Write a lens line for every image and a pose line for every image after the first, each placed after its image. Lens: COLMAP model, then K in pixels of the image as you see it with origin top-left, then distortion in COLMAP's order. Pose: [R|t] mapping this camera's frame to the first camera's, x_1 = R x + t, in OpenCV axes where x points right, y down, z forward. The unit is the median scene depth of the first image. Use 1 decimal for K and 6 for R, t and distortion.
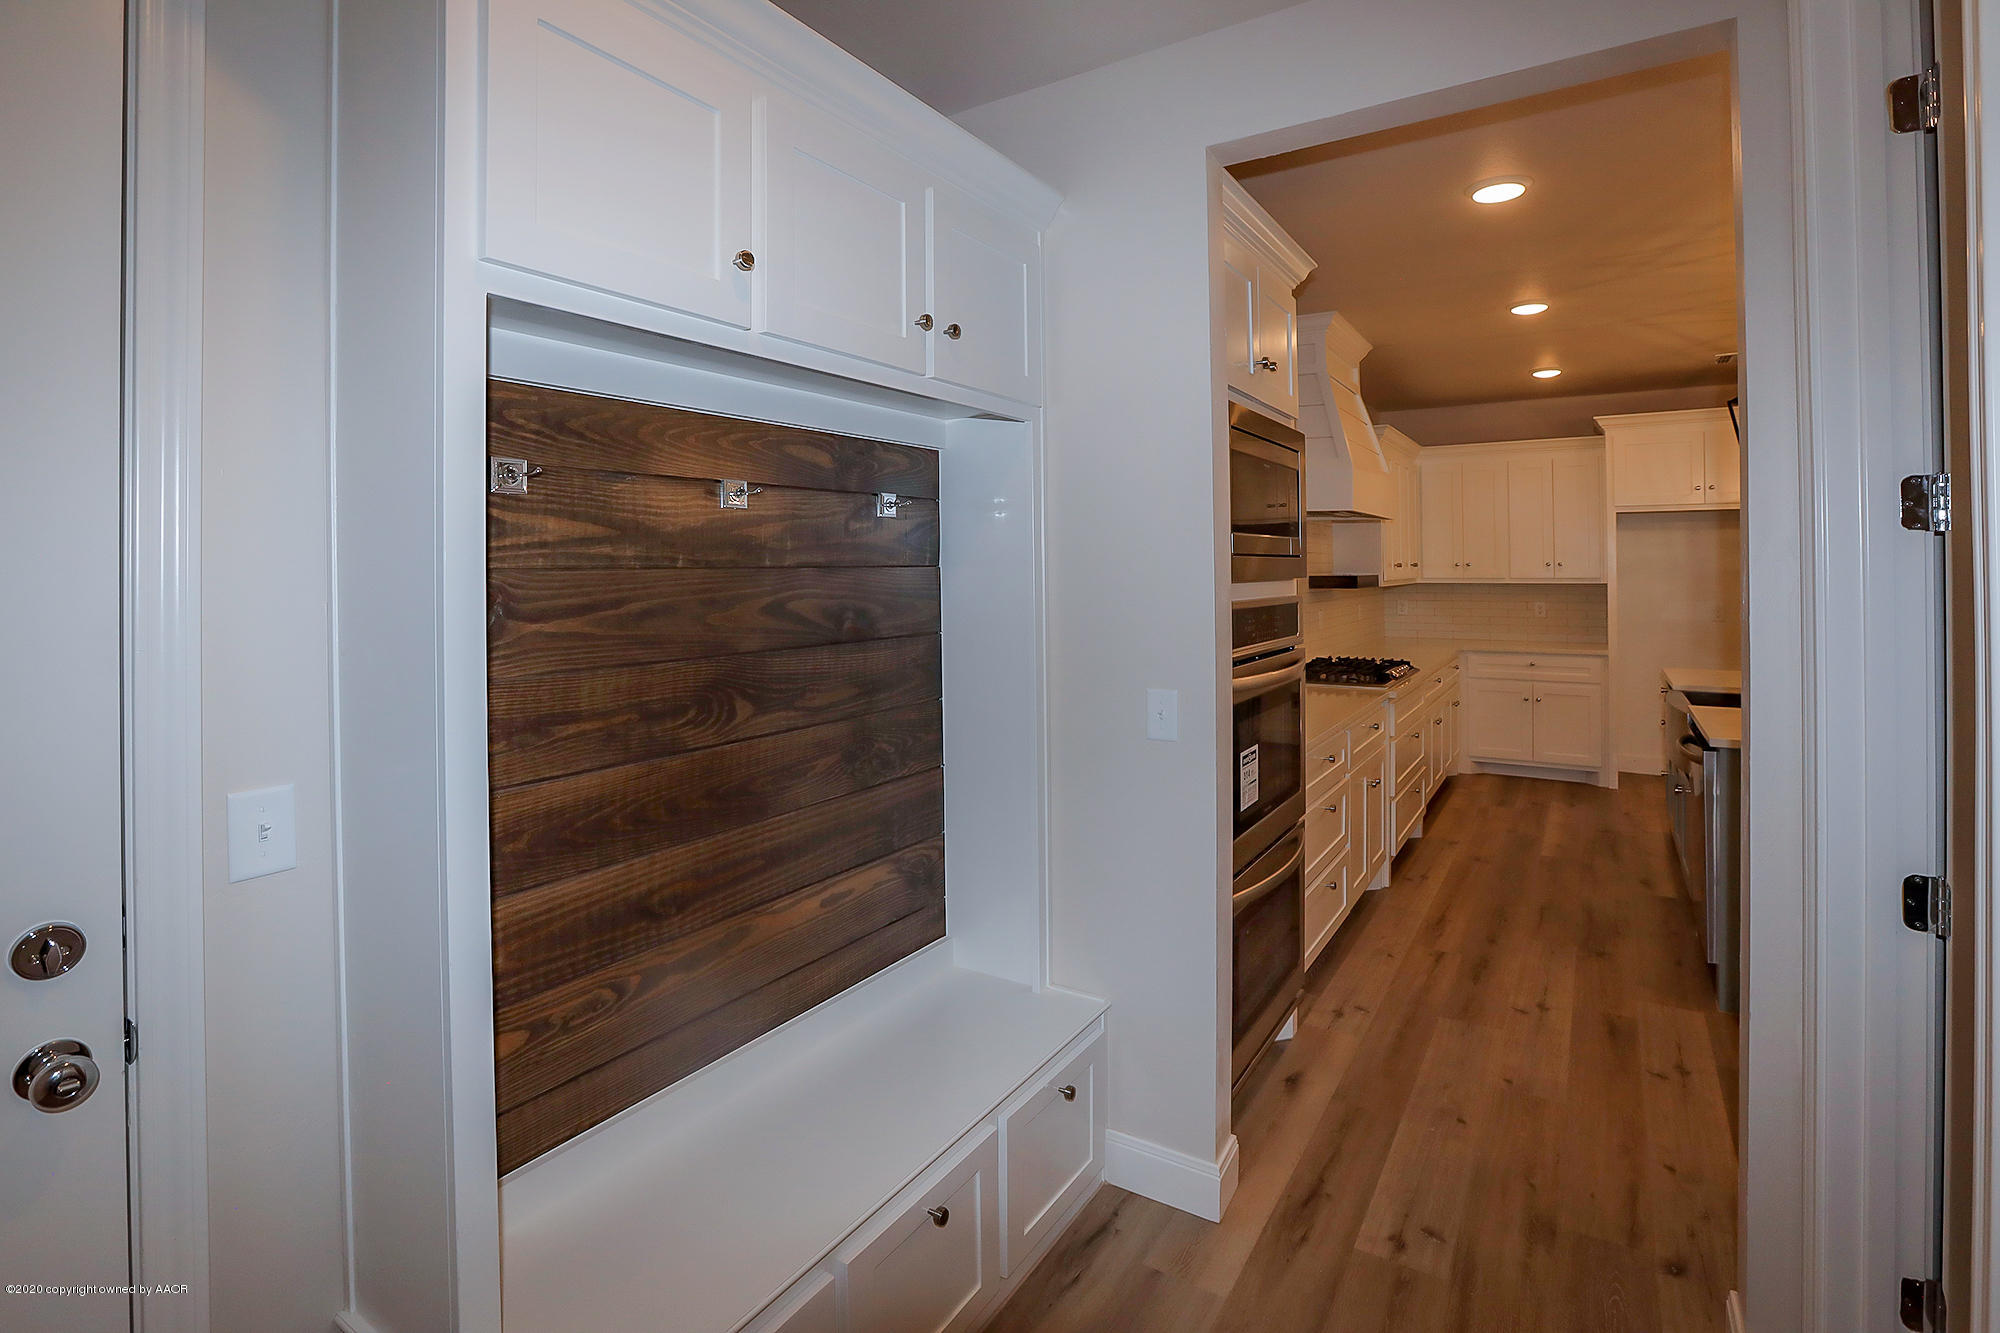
lens RADIAL K [[936.8, 0, 1031.1], [0, 936.8, 582.7], [0, 0, 1]] dist [-0.018896, 0.007515]
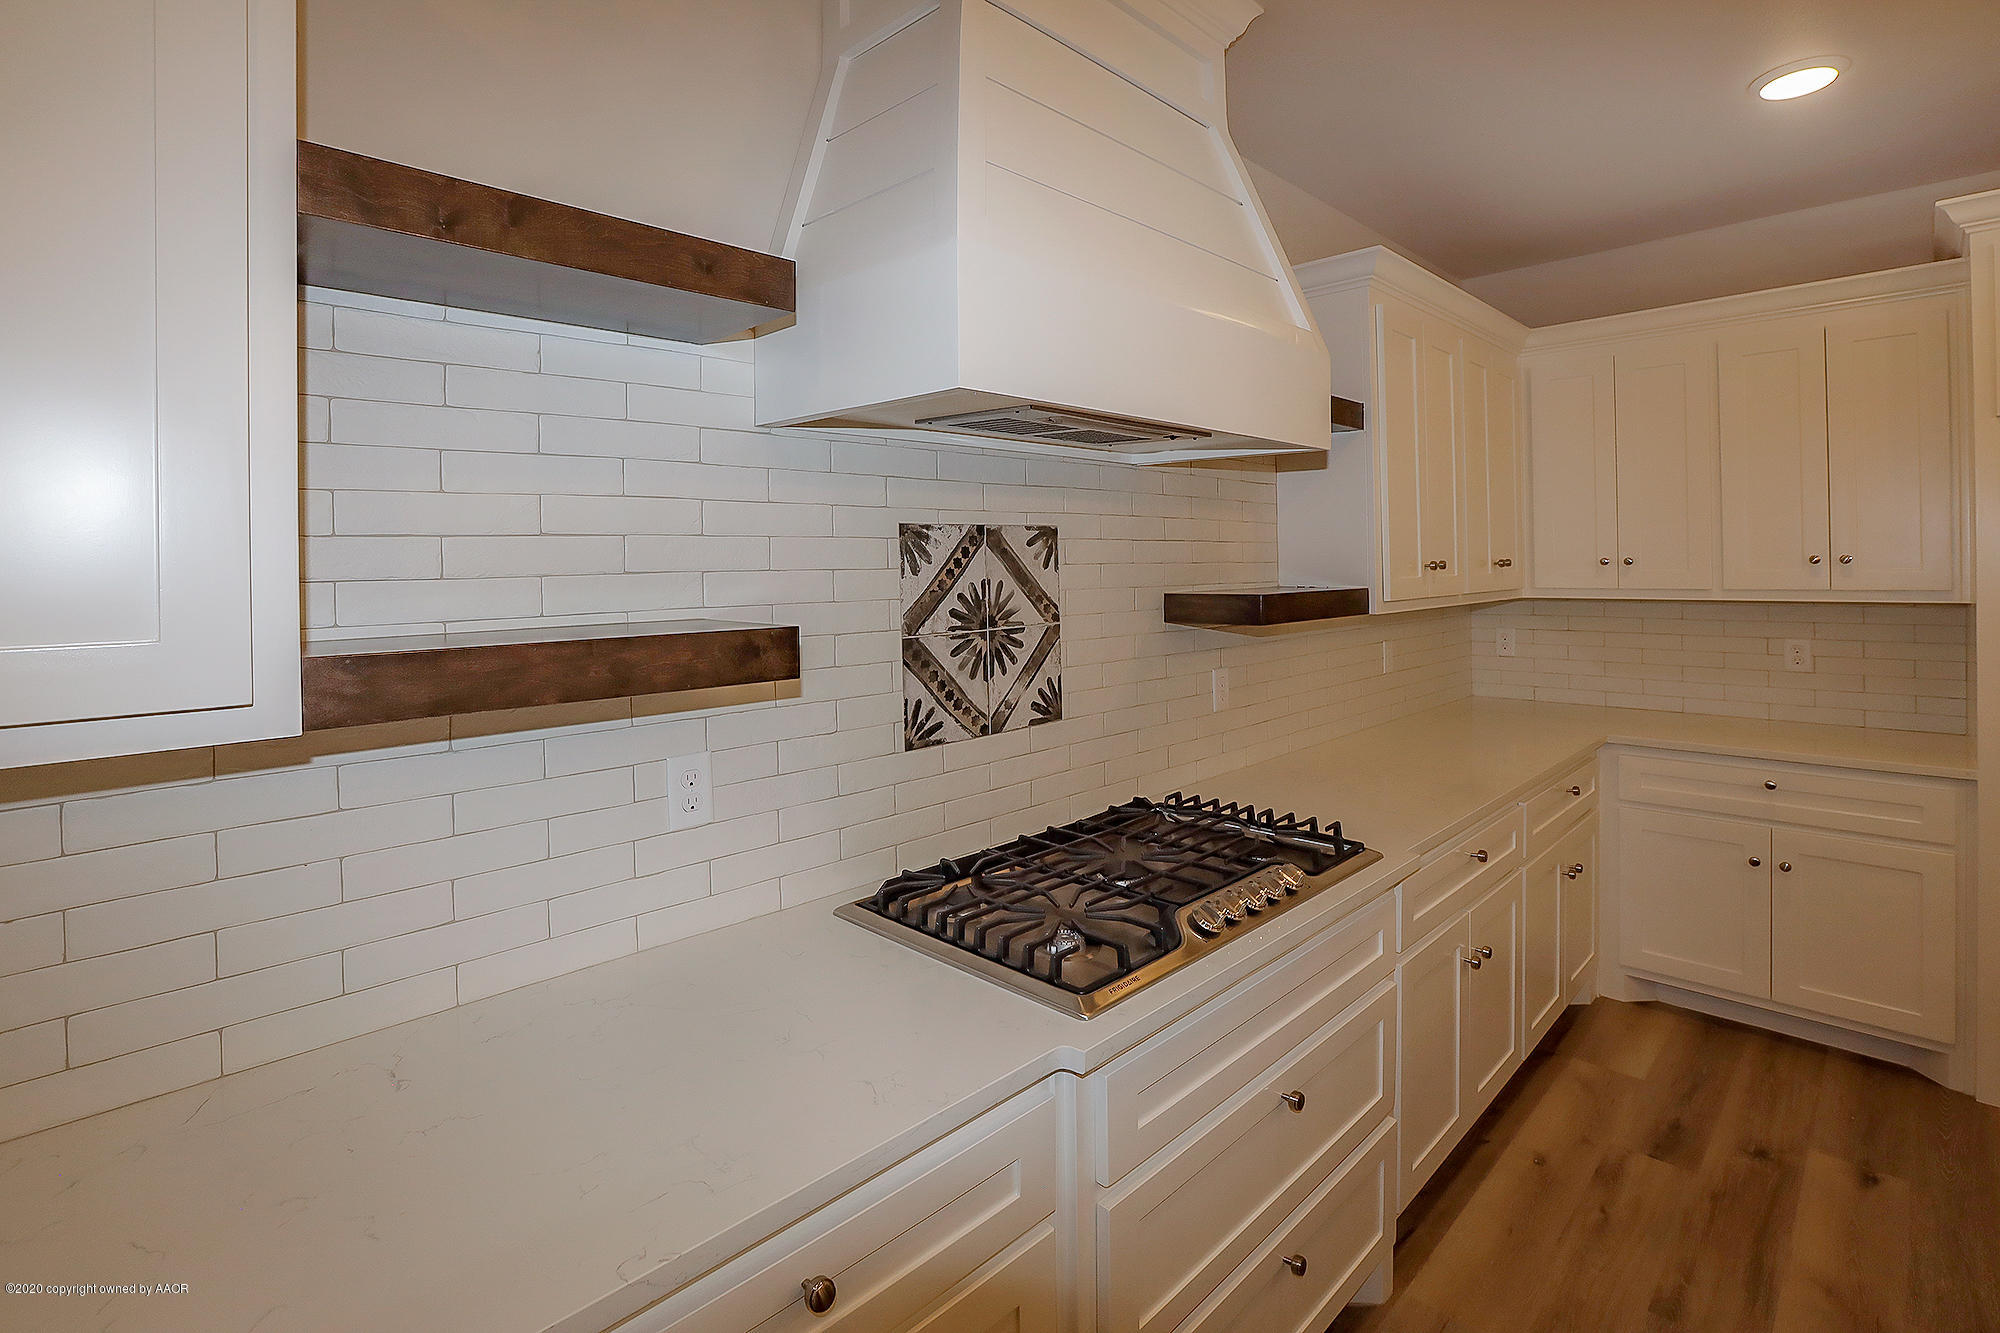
lens RADIAL K [[936.8, 0, 1031.1], [0, 936.8, 582.7], [0, 0, 1]] dist [-0.018896, 0.007515]
pose [[0.975429, -0.002587, -0.220299, 0.283365], [0.003911, 0.999977, 0.005573, -0.012875], [0.220280, -0.006297, 0.975416, 0.476318]]
